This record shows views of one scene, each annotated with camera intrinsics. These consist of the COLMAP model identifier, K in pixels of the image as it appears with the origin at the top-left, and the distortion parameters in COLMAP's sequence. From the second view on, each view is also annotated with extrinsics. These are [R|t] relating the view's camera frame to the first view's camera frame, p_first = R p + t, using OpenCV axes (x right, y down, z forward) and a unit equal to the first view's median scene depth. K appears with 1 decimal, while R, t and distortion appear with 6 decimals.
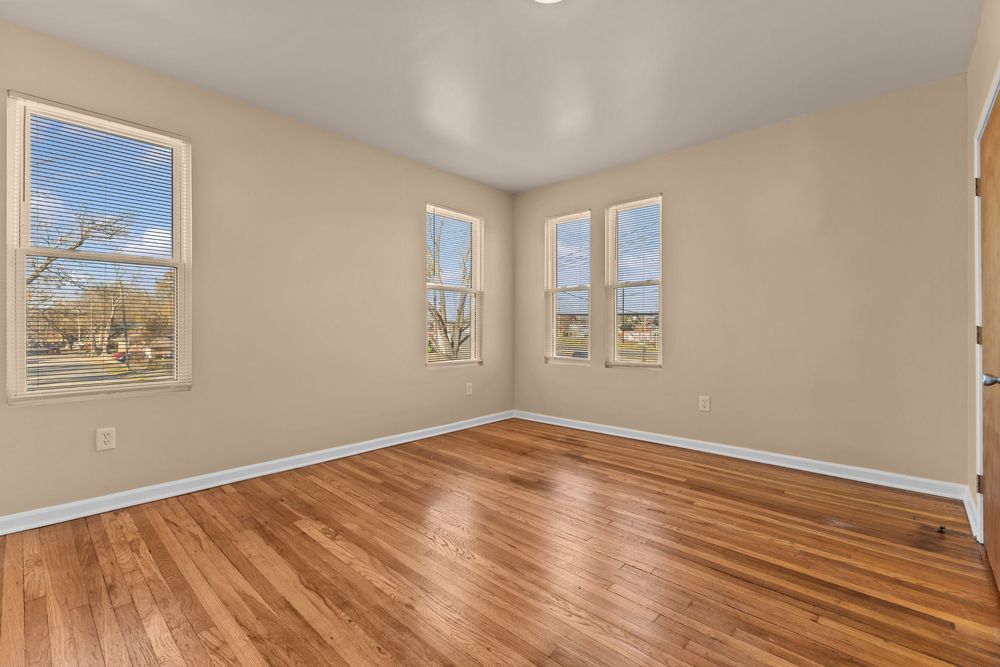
lens RADIAL K [[432.8, 0, 497.7], [0, 432.8, 328.2], [0, 0, 1]] dist [0.006510, -0.000352]
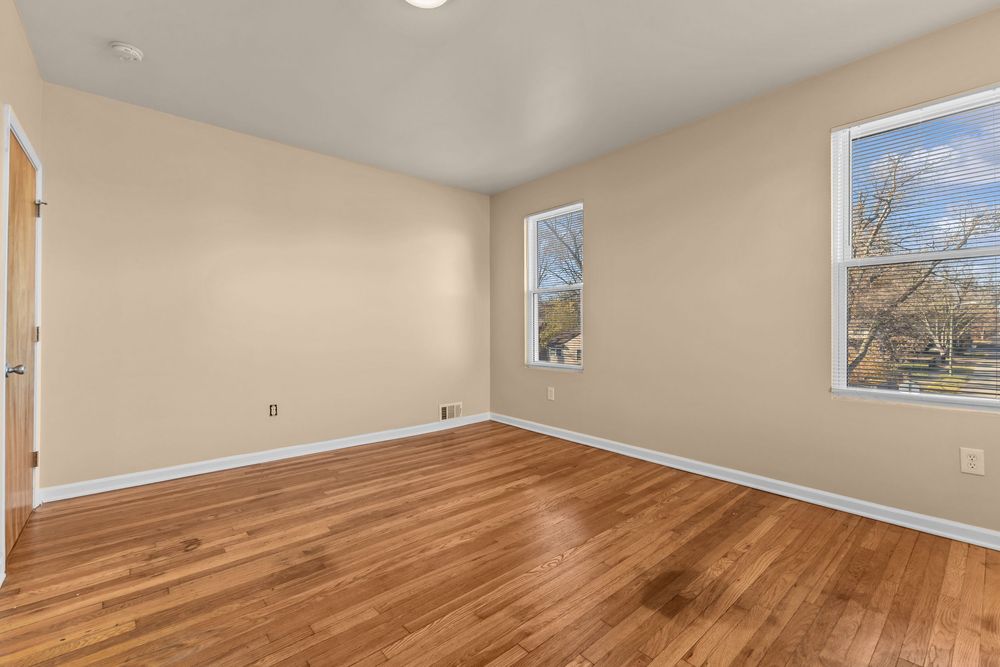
lens RADIAL K [[432.8, 0, 503.6], [0, 432.8, 330.7], [0, 0, 1]] dist [0.006510, -0.000352]
pose [[-0.101346, 0.003106, -0.994846, 0.698708], [-0.004690, 0.999983, 0.003600, -0.000558], [0.994840, 0.005031, -0.101330, 0.831343]]
